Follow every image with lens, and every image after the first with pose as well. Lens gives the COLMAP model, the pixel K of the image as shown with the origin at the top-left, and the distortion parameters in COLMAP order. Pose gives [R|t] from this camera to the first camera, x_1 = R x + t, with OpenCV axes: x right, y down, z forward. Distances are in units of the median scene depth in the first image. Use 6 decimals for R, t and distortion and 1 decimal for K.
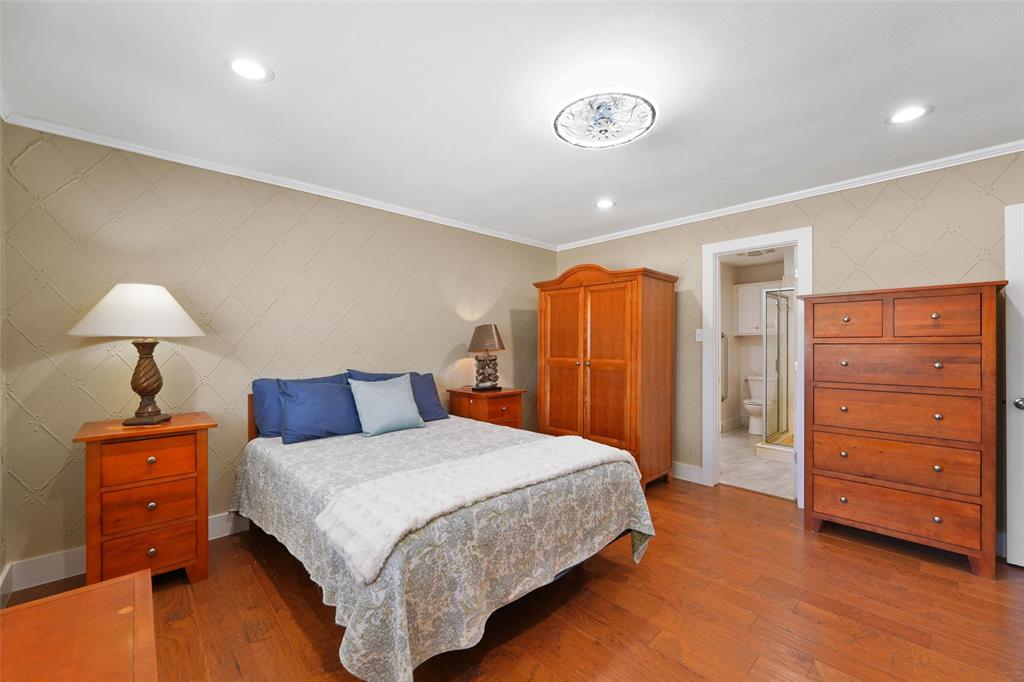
lens RADIAL K [[409.6, 0, 505.7], [0, 409.6, 348.6], [0, 0, 1]] dist [-0.000923, -0.000032]
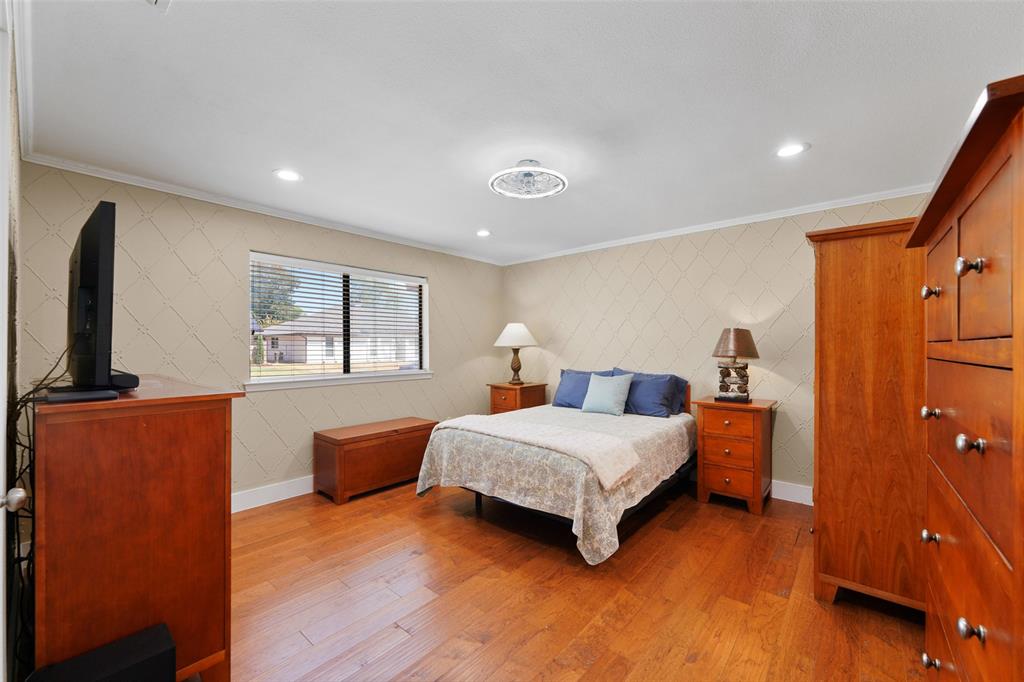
lens RADIAL K [[411.5, 0, 509.1], [0, 411.5, 346.0], [0, 0, 1]] dist [-0.023075, -0.000077]
pose [[0.112274, -0.000127, -0.993677, 1.418033], [-0.010649, 0.999942, -0.001331, -0.023551], [0.993620, 0.010731, 0.112266, 0.723726]]
